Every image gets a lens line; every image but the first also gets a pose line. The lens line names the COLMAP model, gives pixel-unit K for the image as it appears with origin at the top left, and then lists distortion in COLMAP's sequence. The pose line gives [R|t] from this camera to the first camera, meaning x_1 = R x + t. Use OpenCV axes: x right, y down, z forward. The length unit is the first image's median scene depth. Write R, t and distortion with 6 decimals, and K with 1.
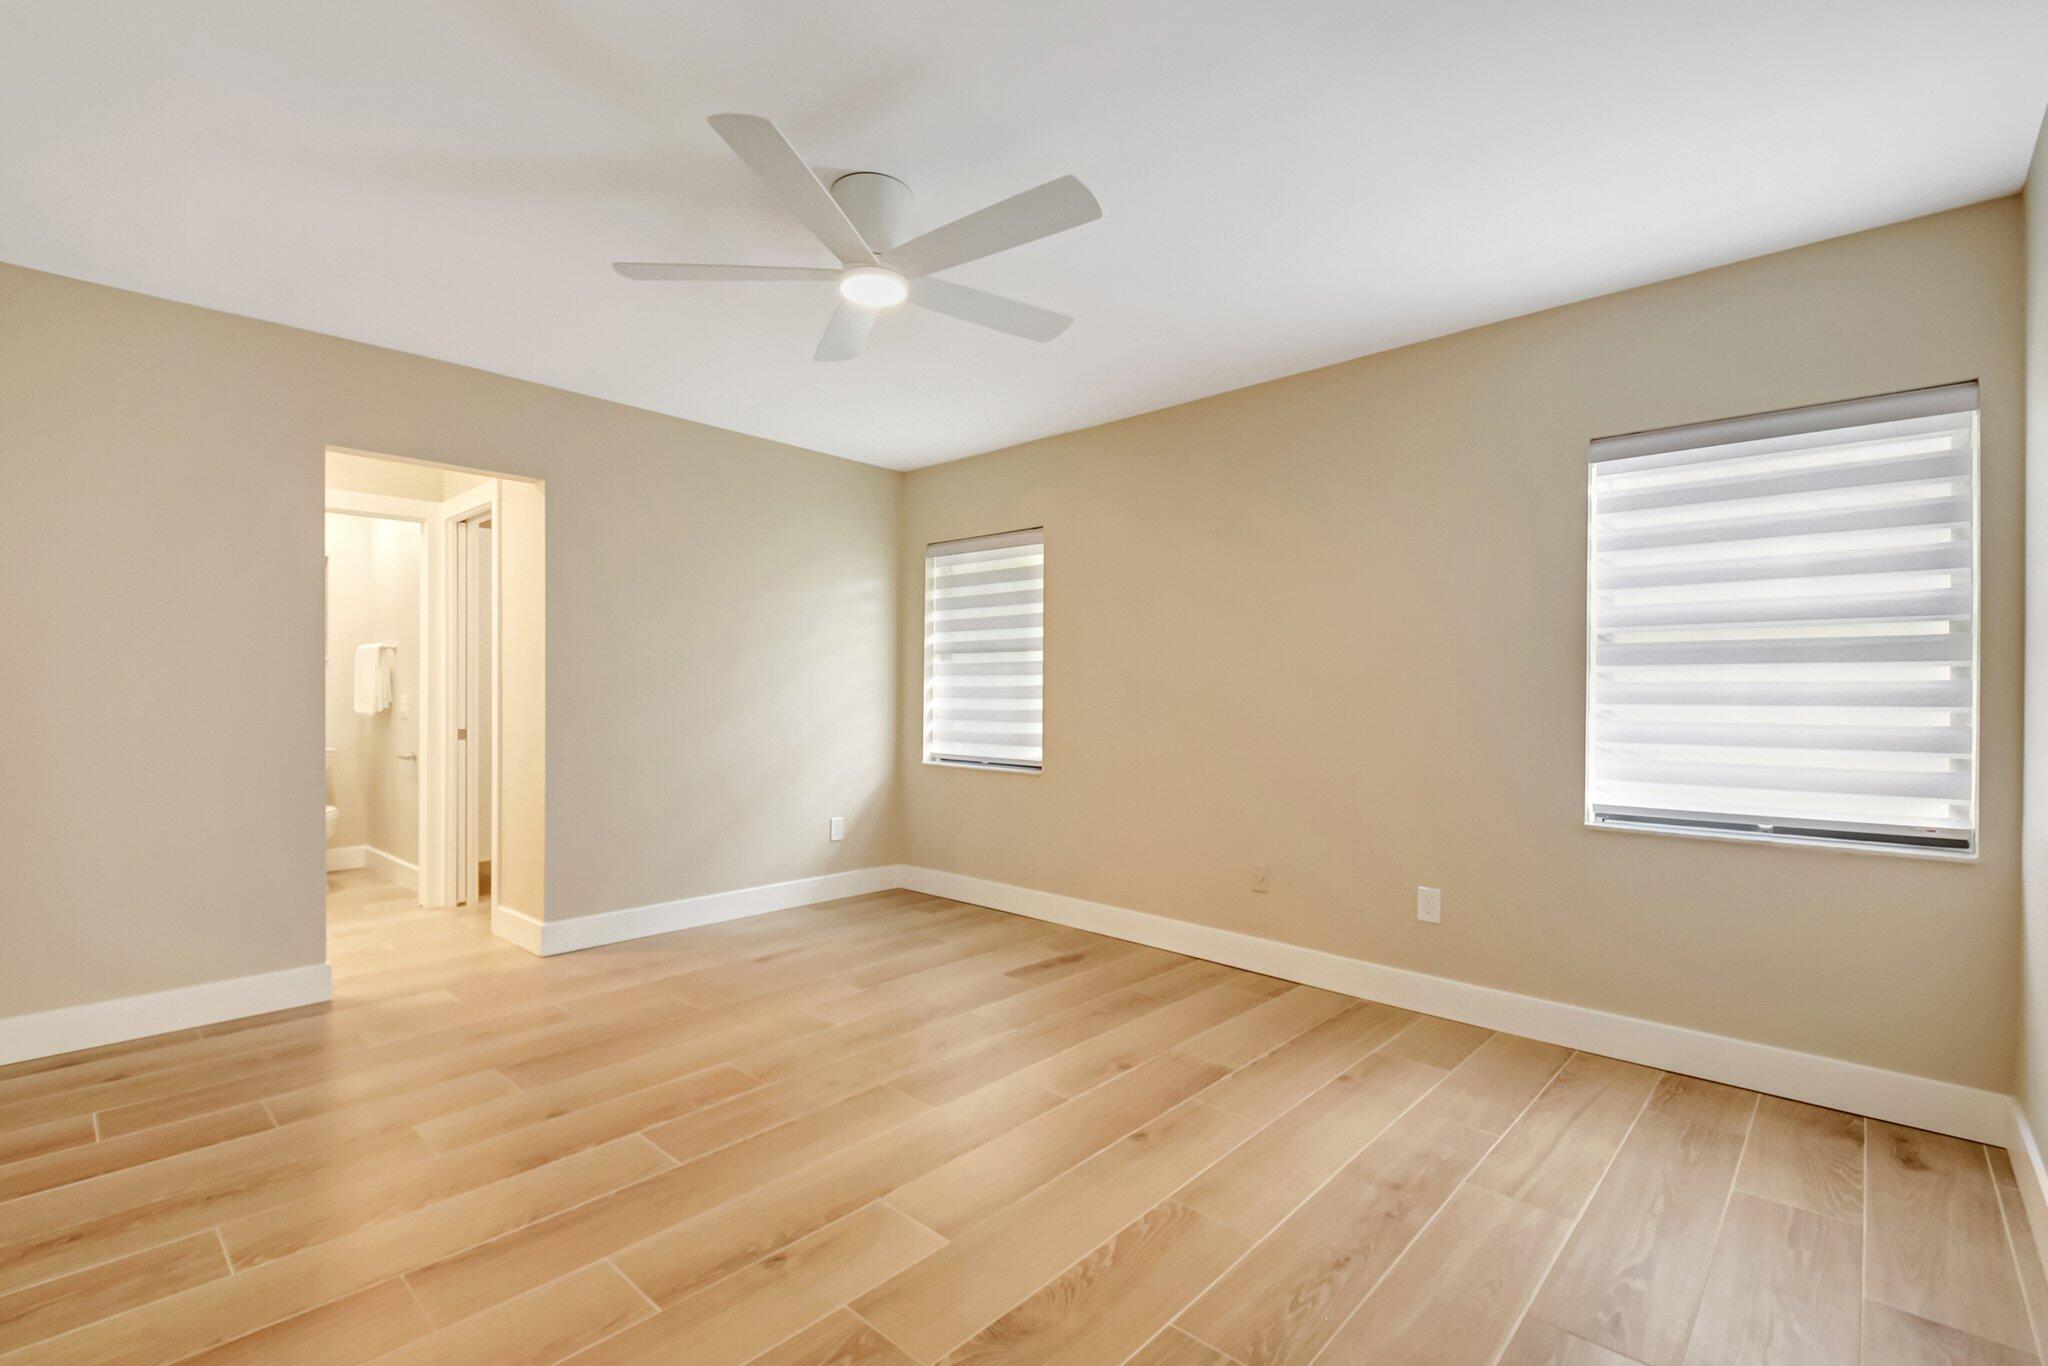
lens RADIAL K [[924.1, 0, 1025.8], [0, 924.1, 688.9], [0, 0, 1]] dist [0.009071, -0.003452]
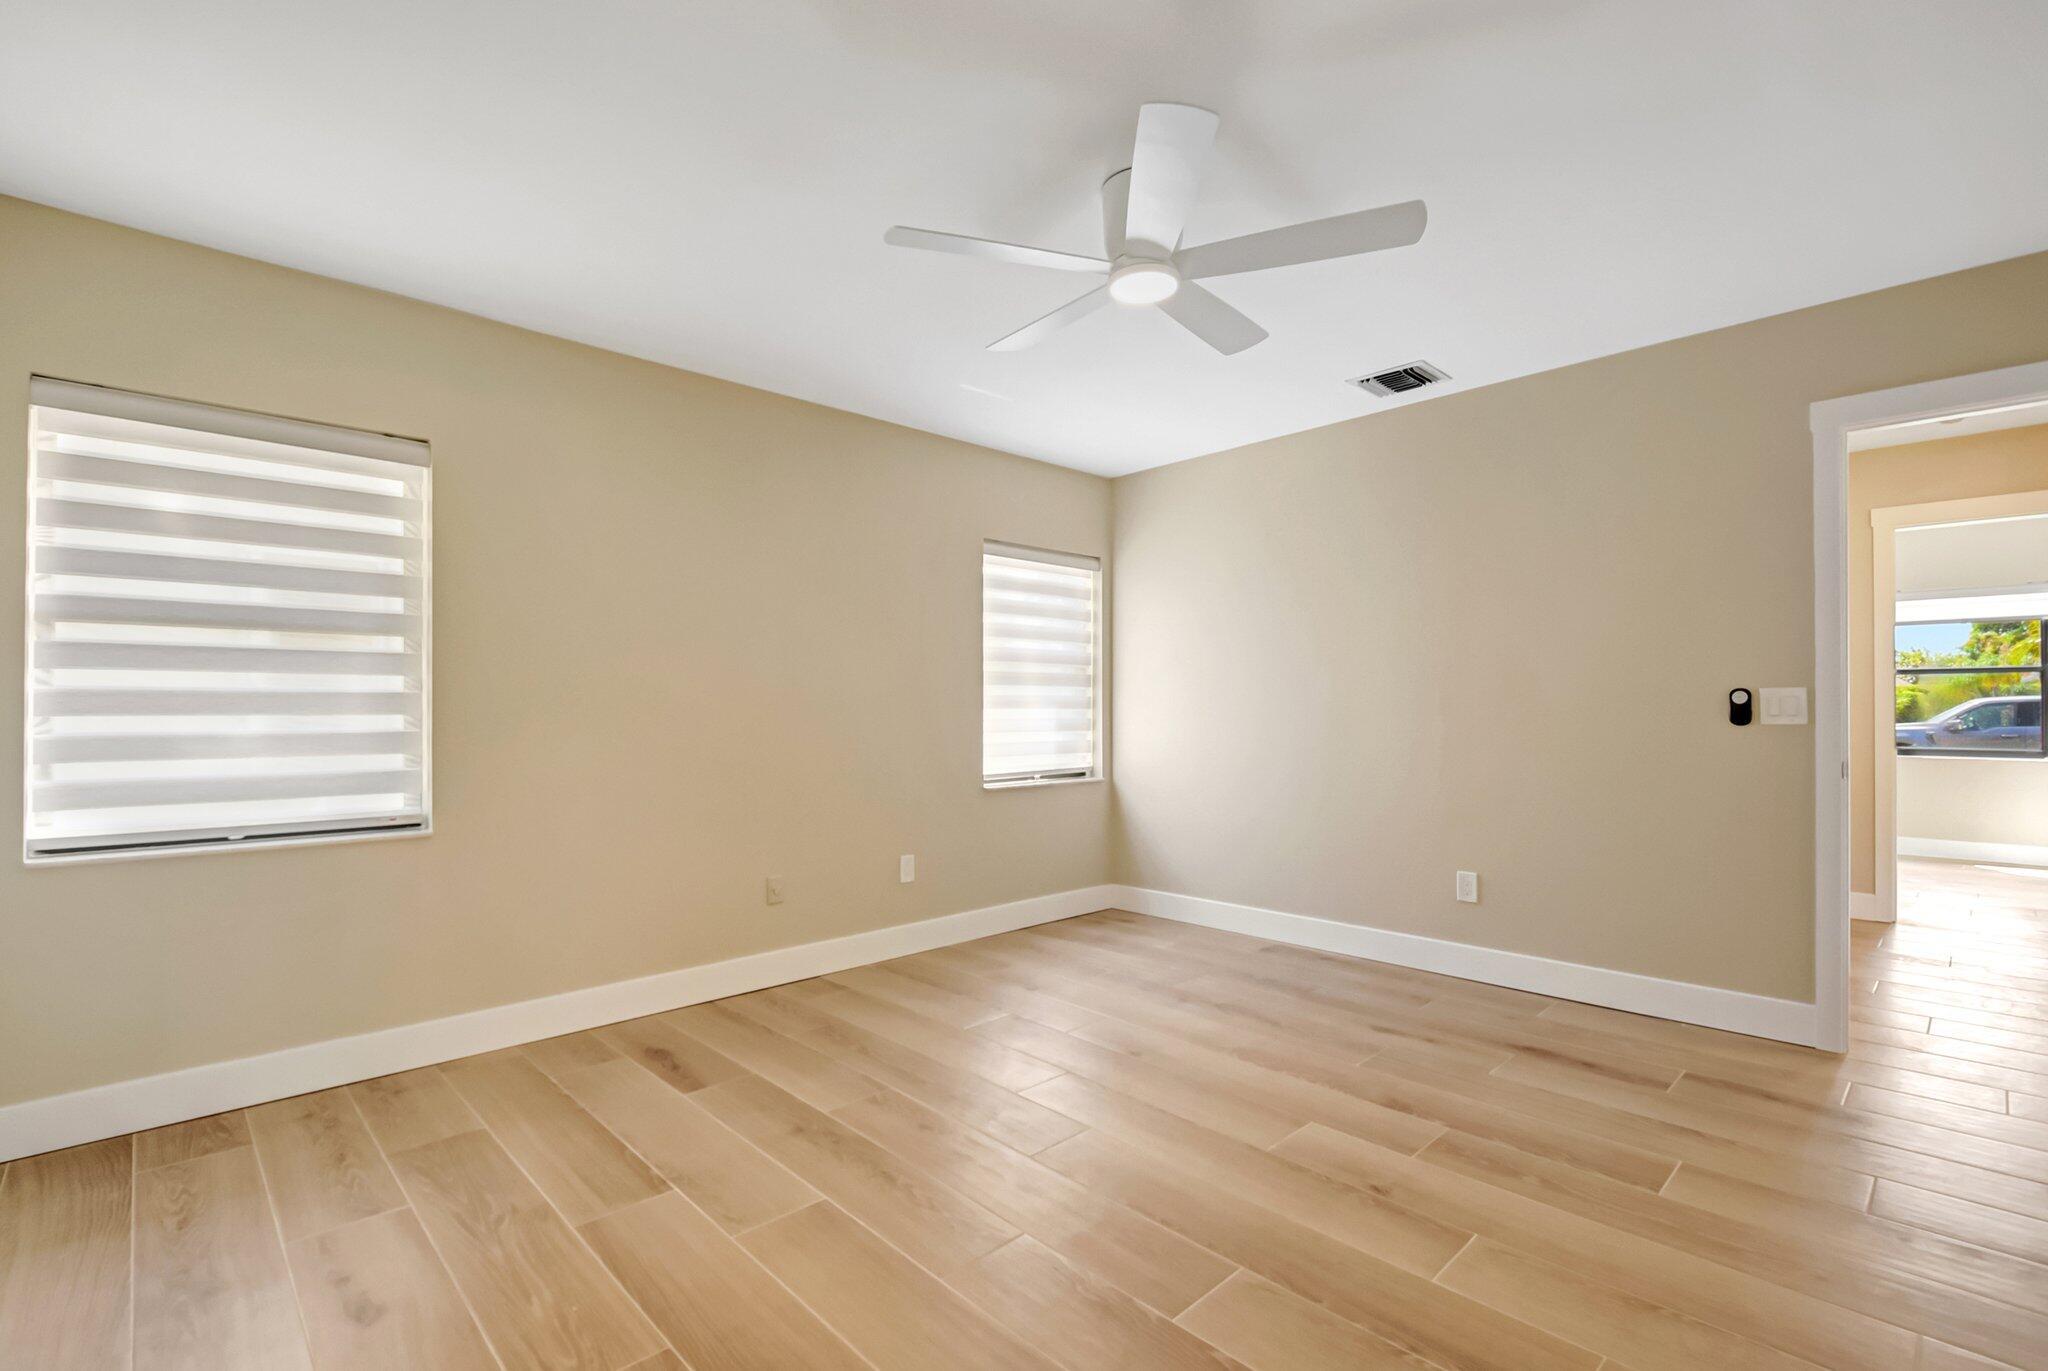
lens RADIAL K [[917.6, 0, 1025.9], [0, 917.6, 695.1], [0, 0, 1]] dist [0.015961, -0.000709]
pose [[0.052244, 0.003564, 0.998628, -0.714244], [-0.005008, 0.999982, -0.003307, -0.002409], [-0.998622, -0.004828, 0.052261, 0.676380]]
